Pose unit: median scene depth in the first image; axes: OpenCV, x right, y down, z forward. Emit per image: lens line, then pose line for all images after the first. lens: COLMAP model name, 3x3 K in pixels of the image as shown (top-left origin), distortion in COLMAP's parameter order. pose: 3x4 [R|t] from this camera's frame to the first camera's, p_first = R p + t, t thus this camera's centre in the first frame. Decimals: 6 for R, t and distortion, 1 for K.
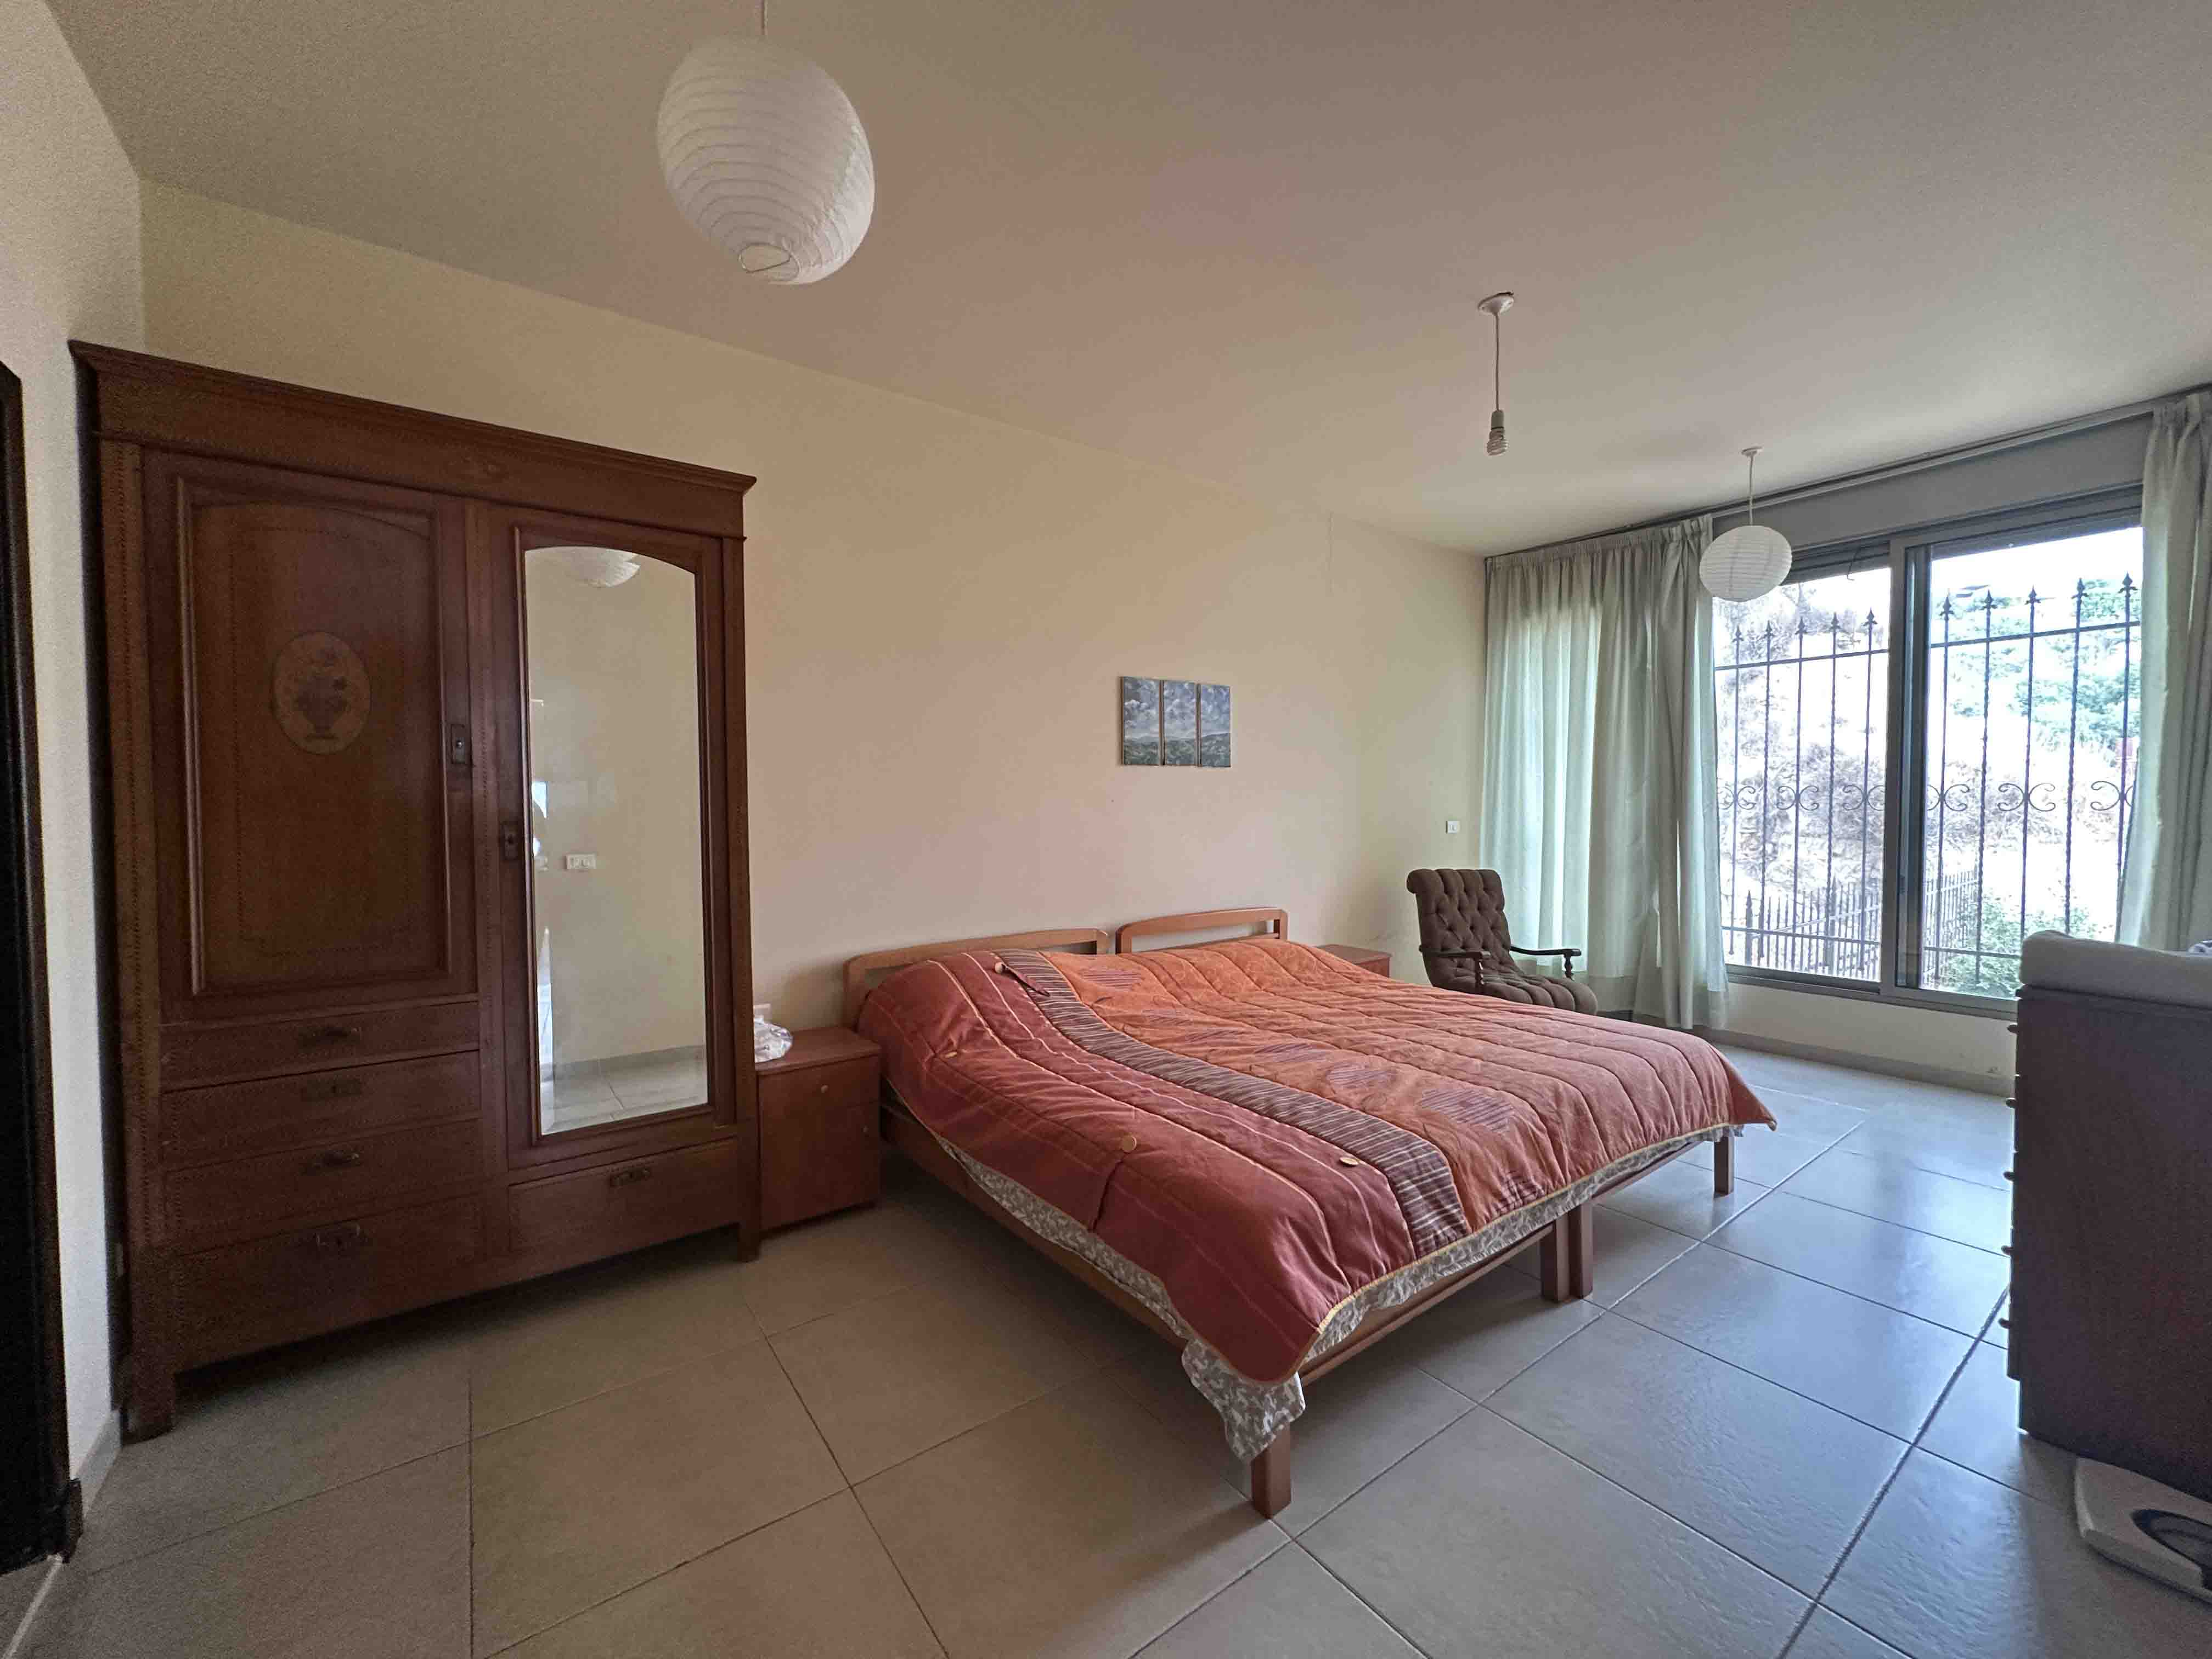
lens RADIAL K [[877.6, 0, 1106.0], [0, 877.6, 829.5], [0, 0, 1]] dist [-0.001689, -0.000055]
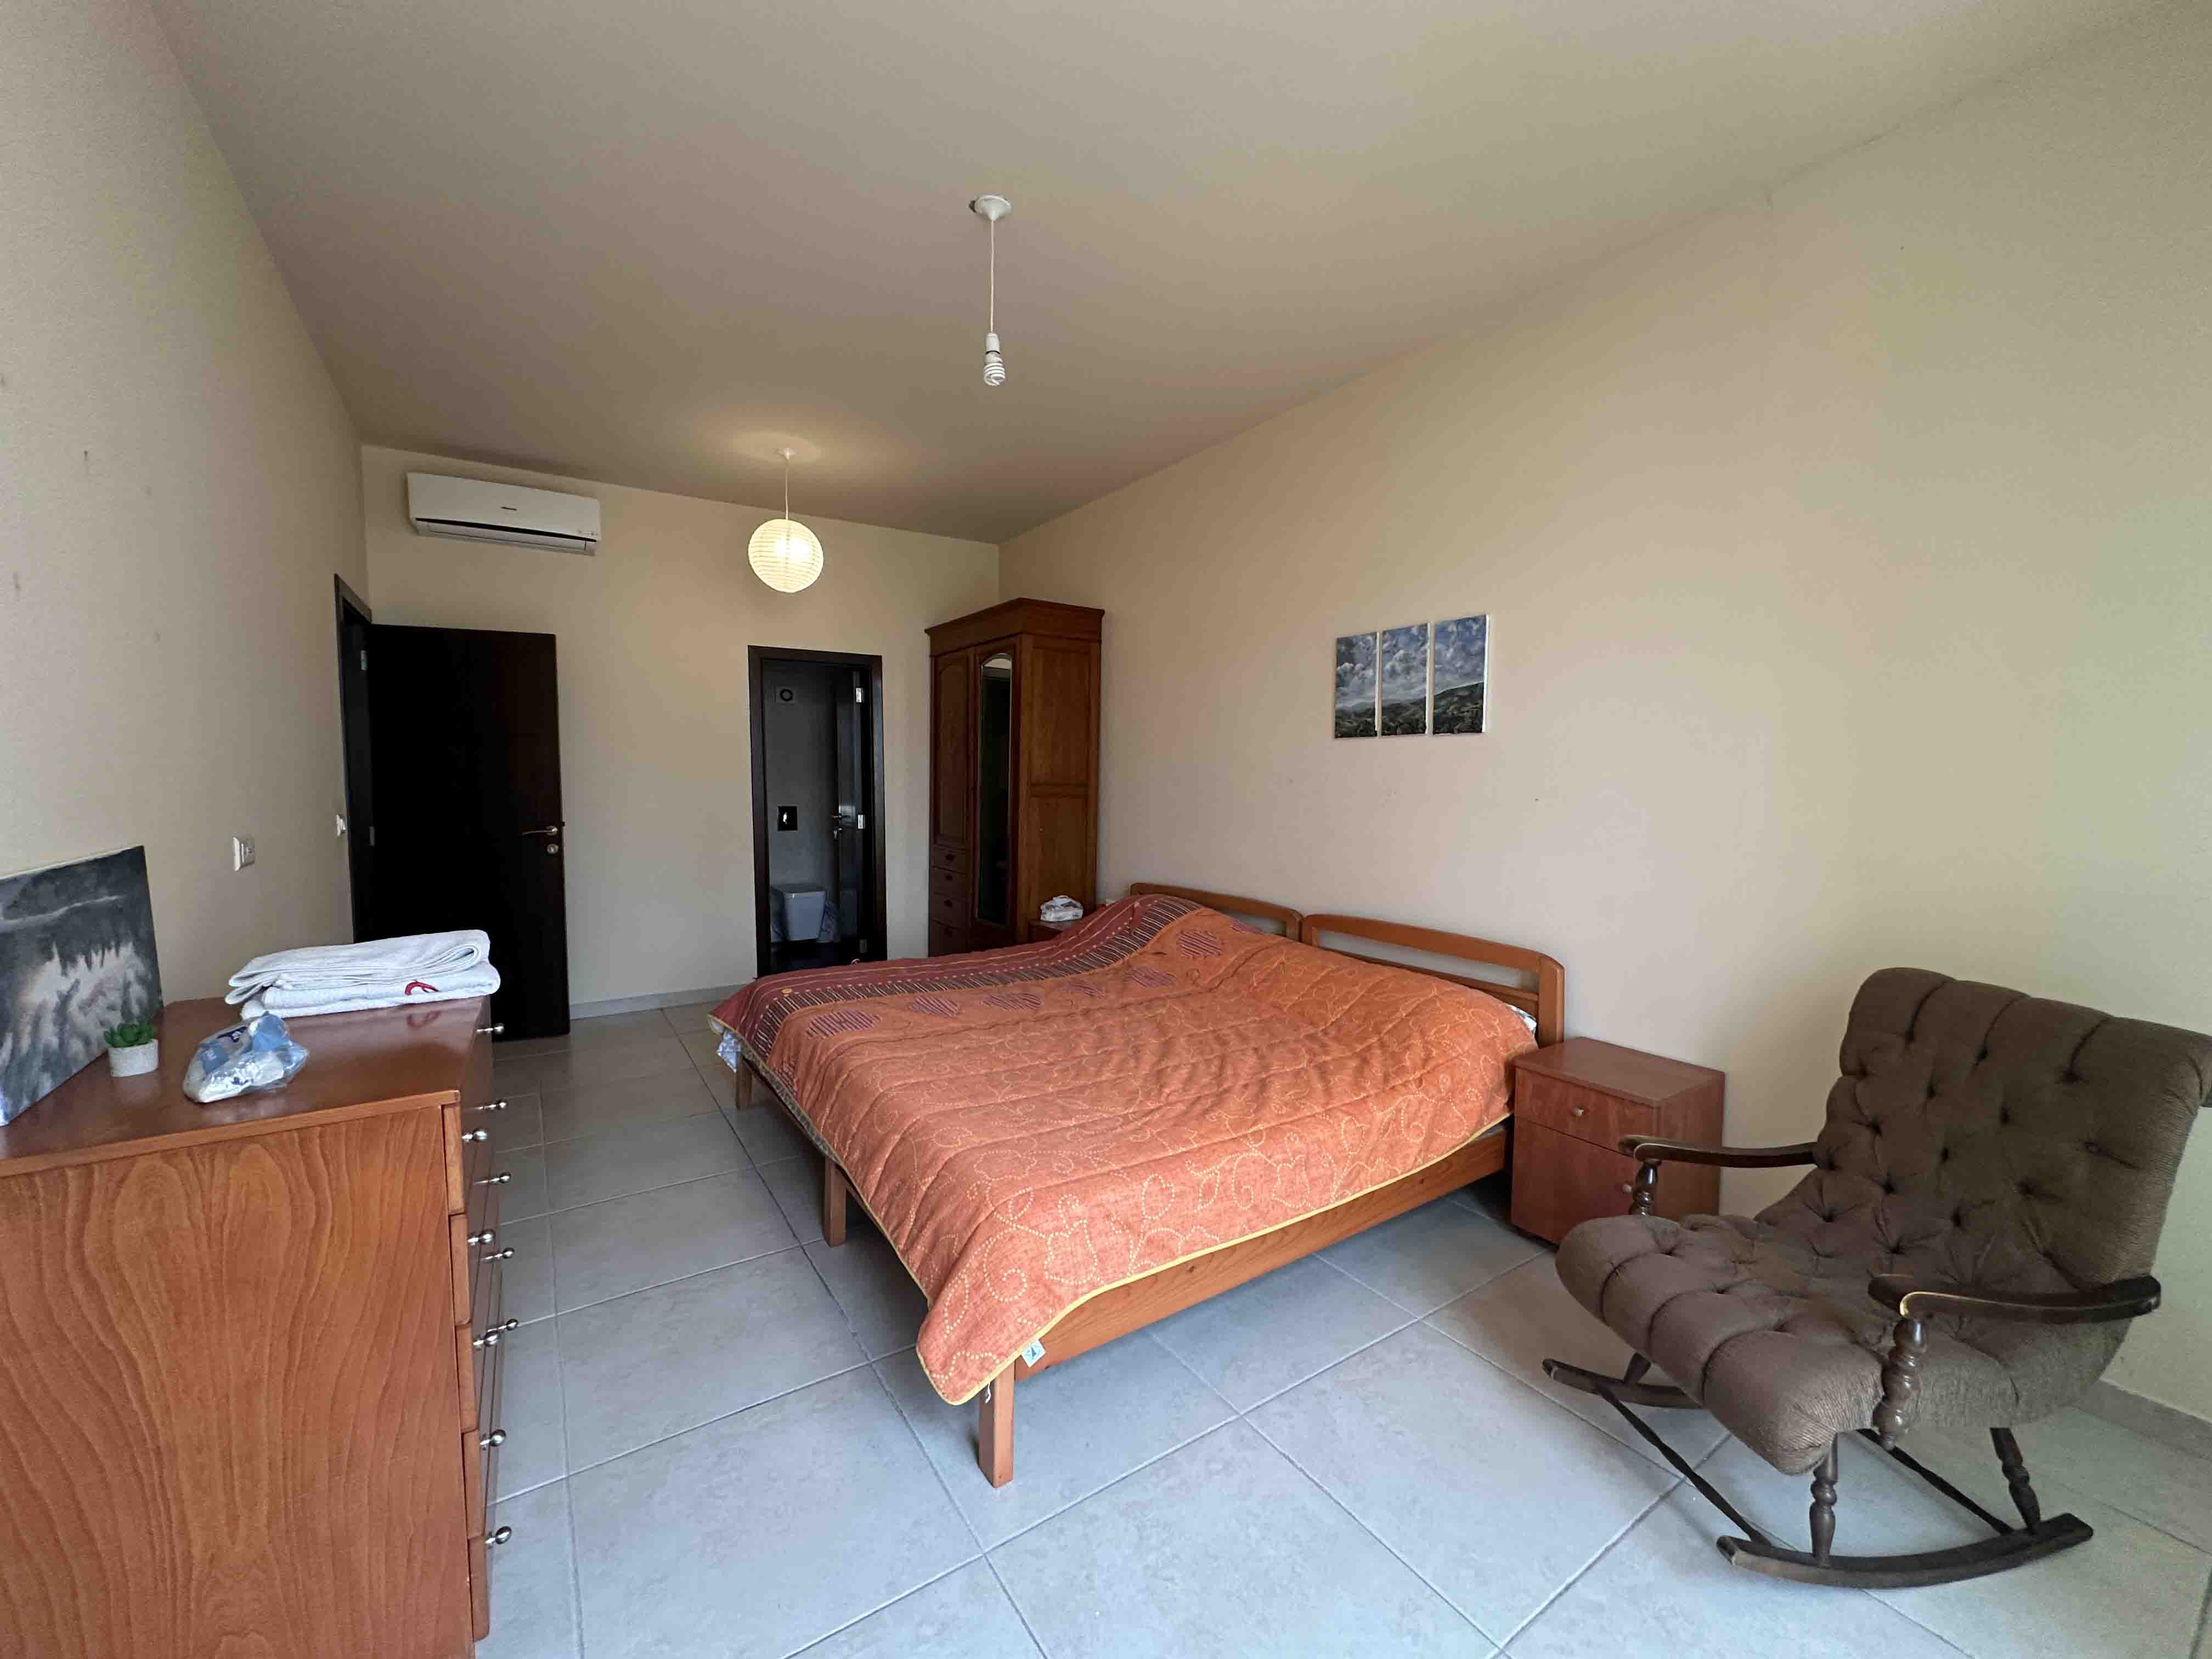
lens RADIAL K [[877.6, 0, 1106.0], [0, 877.6, 829.5], [0, 0, 1]] dist [-0.001689, -0.000055]
pose [[-0.043314, 0.076120, -0.996157, 1.295757], [-0.038014, 0.996246, 0.077780, -0.057140], [0.998338, 0.041237, -0.040258, 1.121341]]
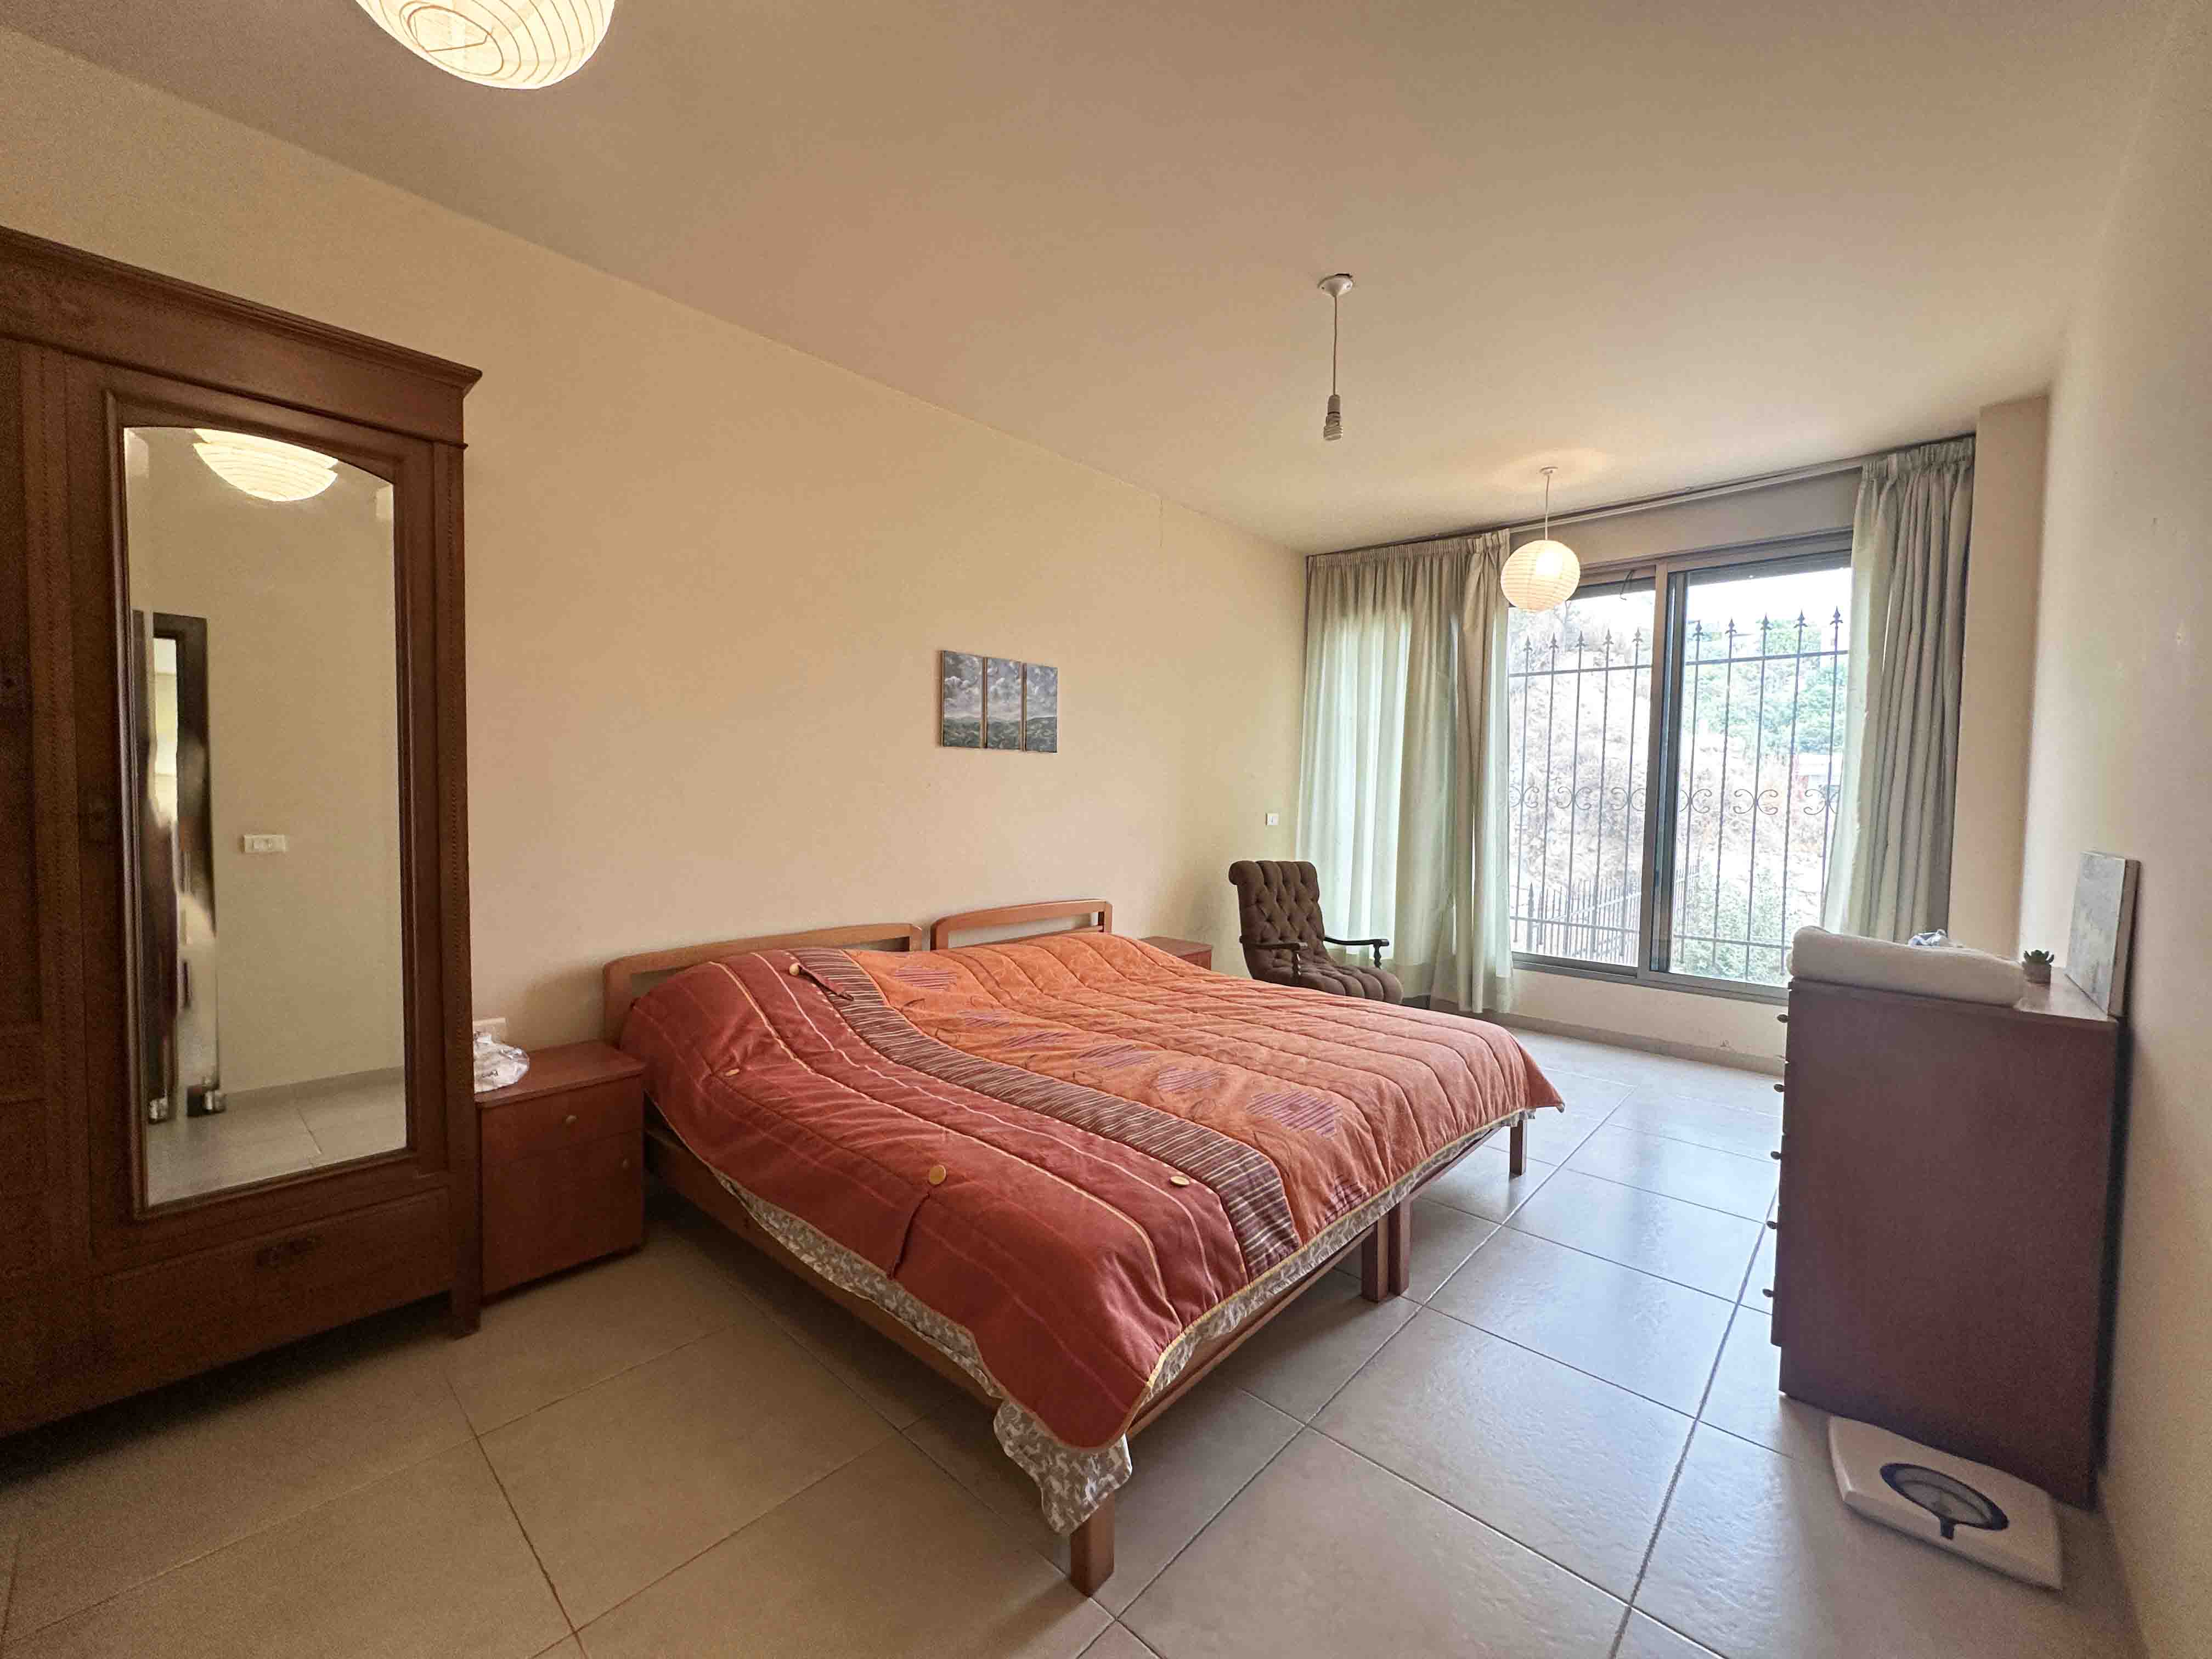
lens RADIAL K [[877.6, 0, 1106.0], [0, 877.6, 829.5], [0, 0, 1]] dist [-0.001689, -0.000055]
pose [[0.979716, 0.015115, 0.199821, 0.007754], [-0.017935, 0.999763, 0.012309, -0.000323], [-0.199588, -0.015643, 0.979755, 0.080068]]
